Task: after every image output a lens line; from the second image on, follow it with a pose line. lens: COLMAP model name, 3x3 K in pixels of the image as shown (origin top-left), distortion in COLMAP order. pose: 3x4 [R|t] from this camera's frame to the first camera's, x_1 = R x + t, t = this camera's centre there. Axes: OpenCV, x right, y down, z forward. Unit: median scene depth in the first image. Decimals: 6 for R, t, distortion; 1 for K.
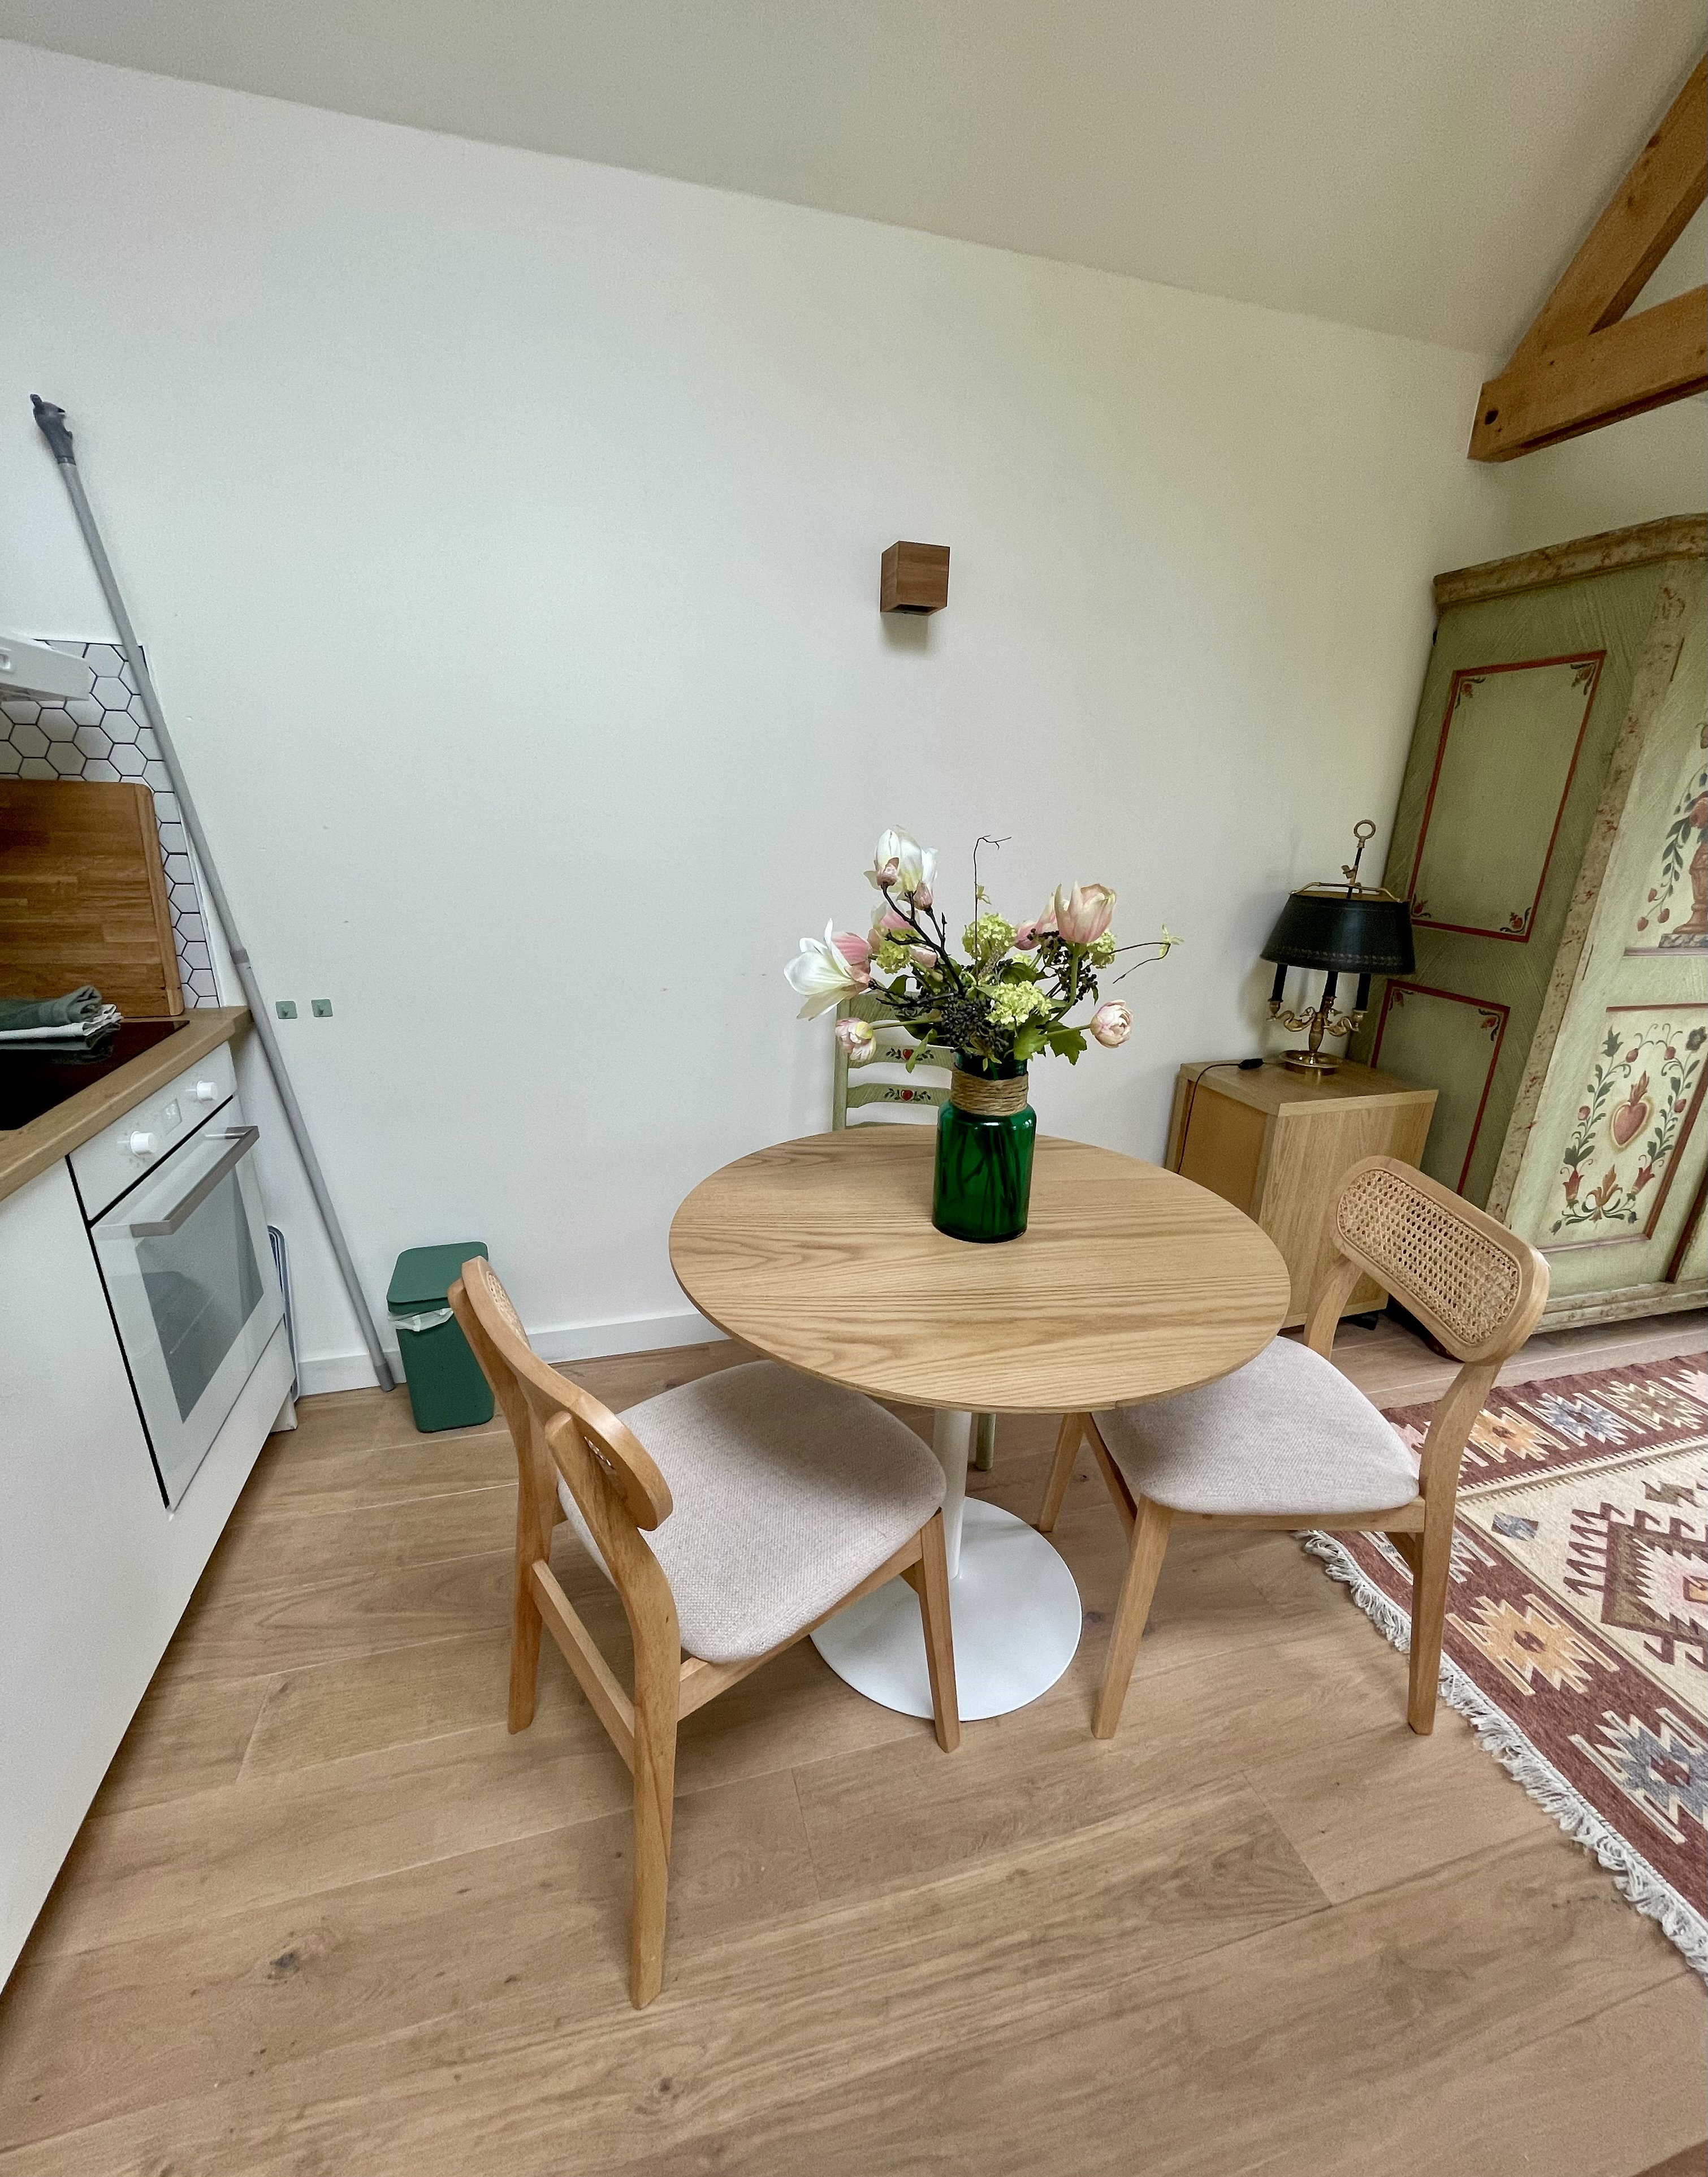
lens RADIAL K [[923.1, 0, 857.1], [0, 923.1, 1123.9], [0, 0, 1]] dist [0.003566, -0.001737]
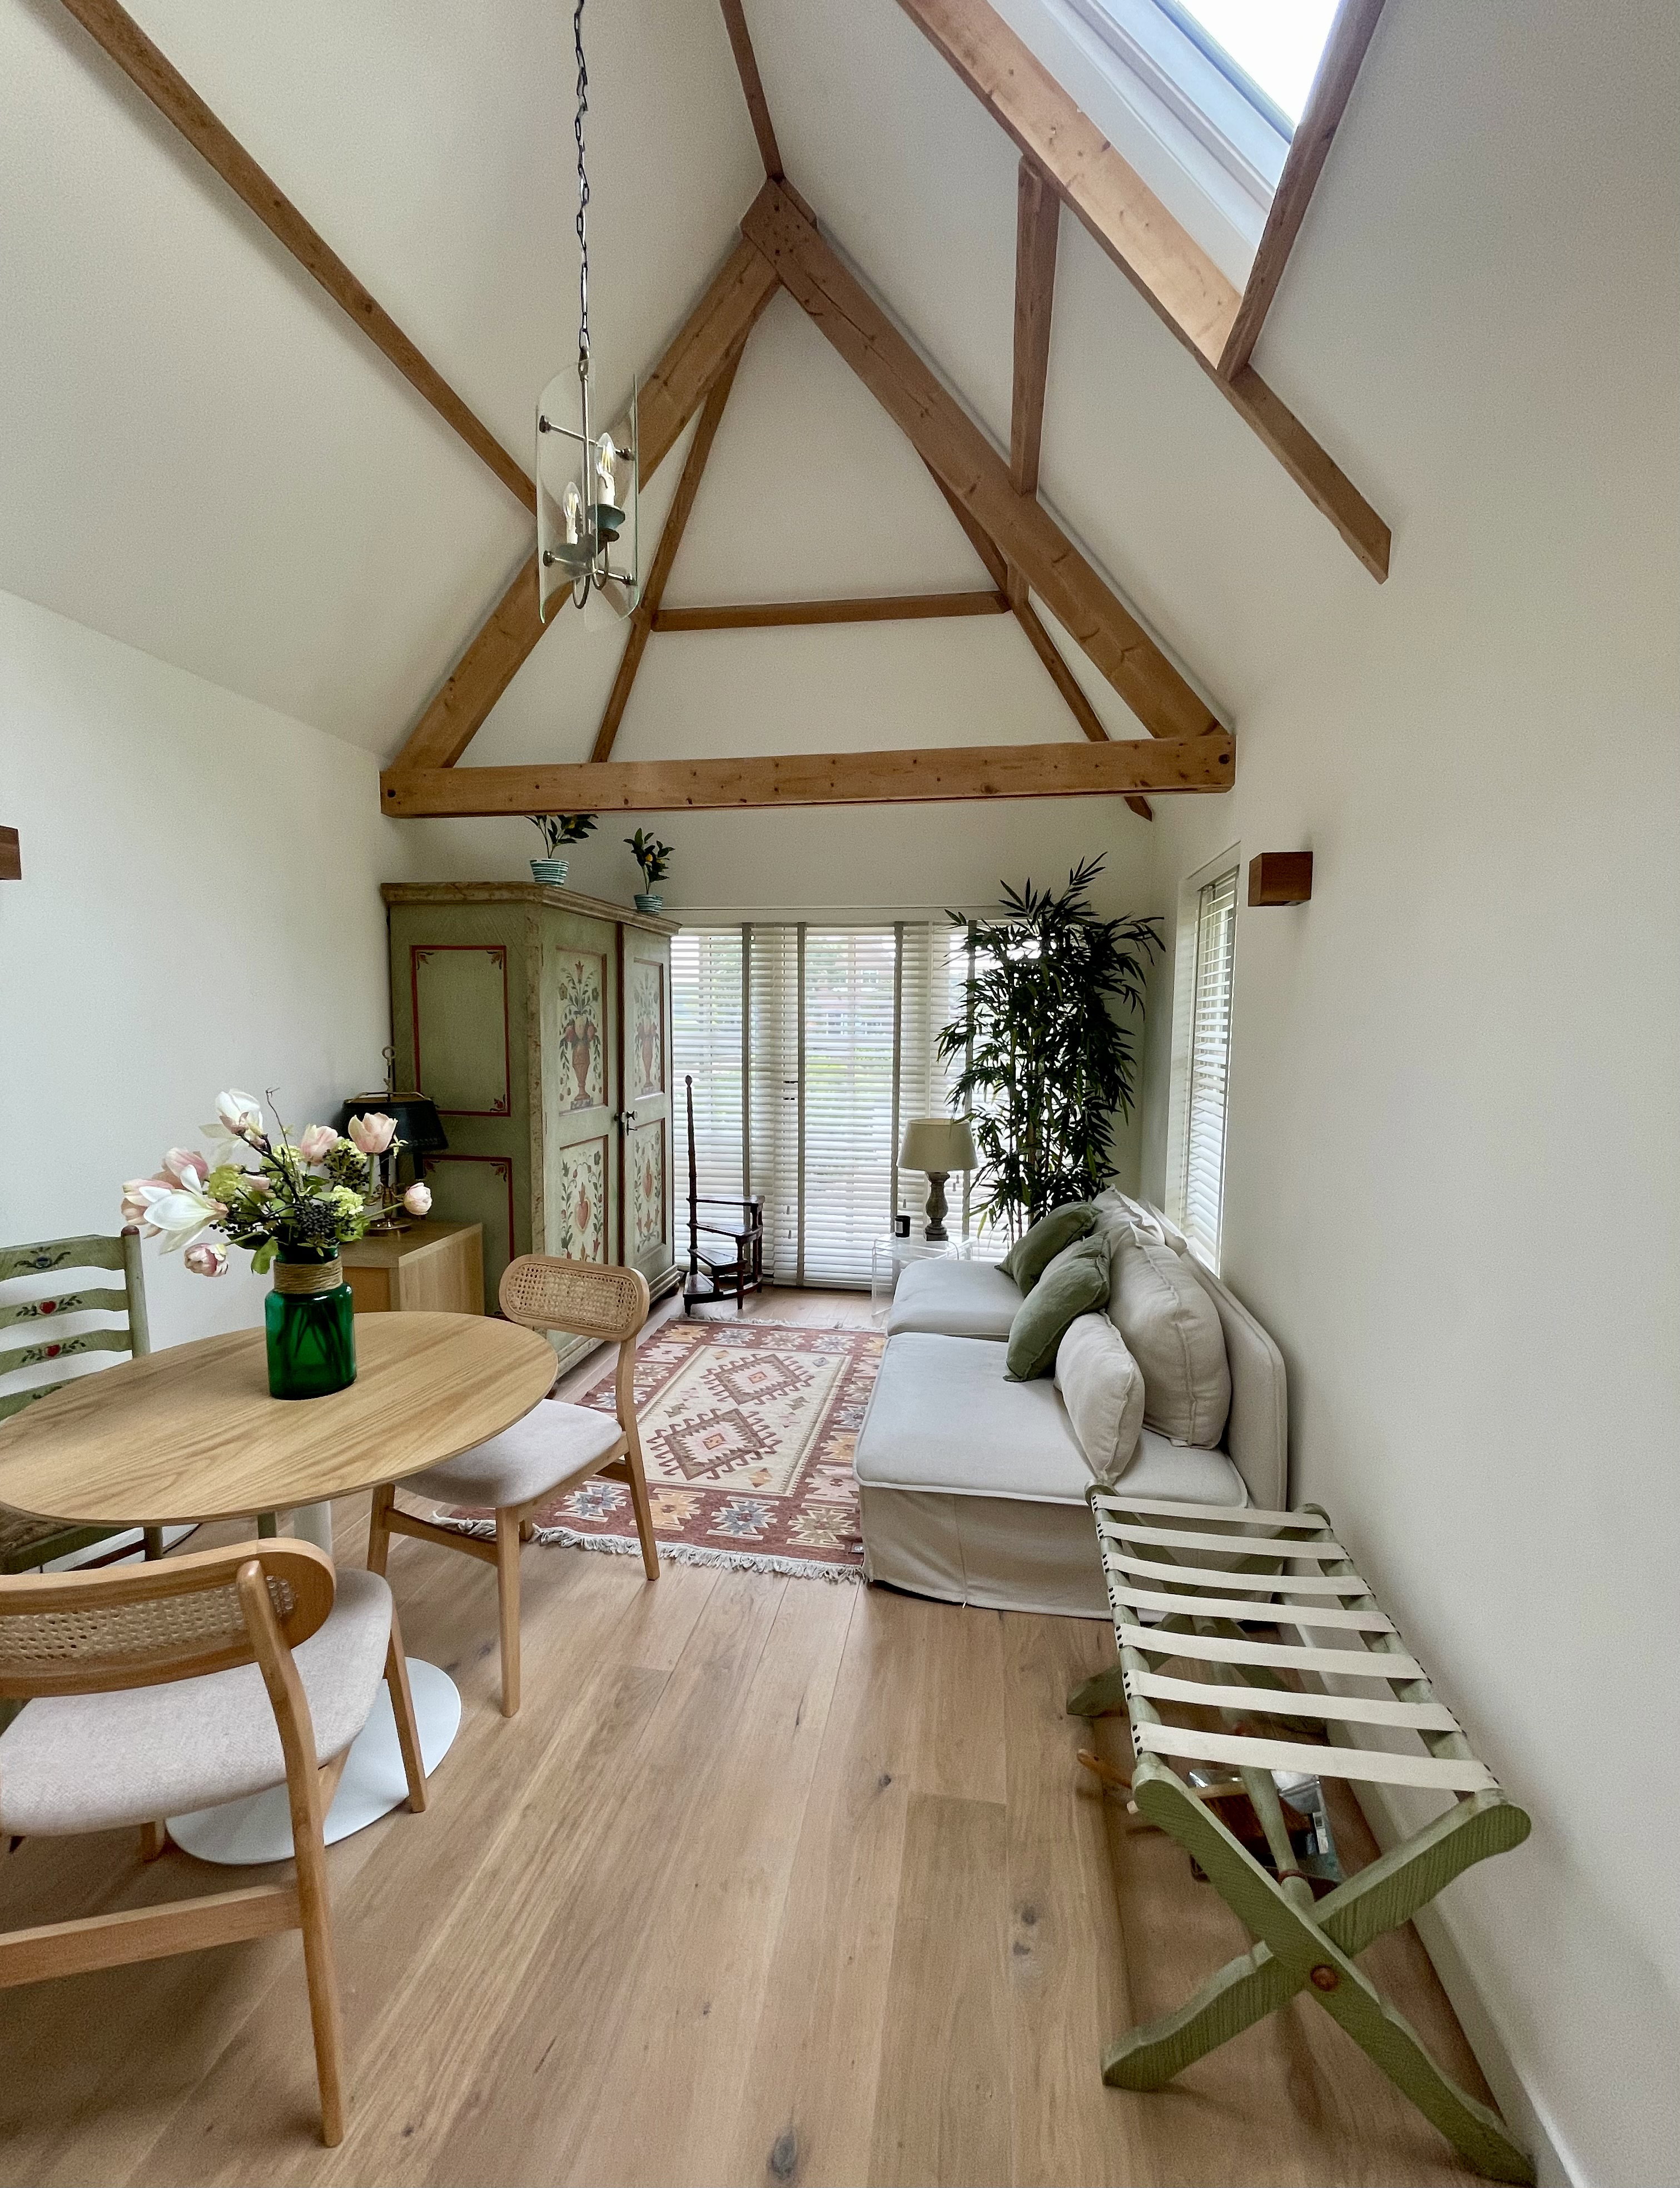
lens RADIAL K [[944.0, 0, 842.0], [0, 944.0, 1100.5], [0, 0, 1]] dist [-0.000737, -0.000131]
pose [[0.430319, -0.106099, 0.896420, -0.512530], [0.301630, 0.952888, -0.032013, -0.001843], [-0.850791, 0.284162, 0.442048, -0.210241]]
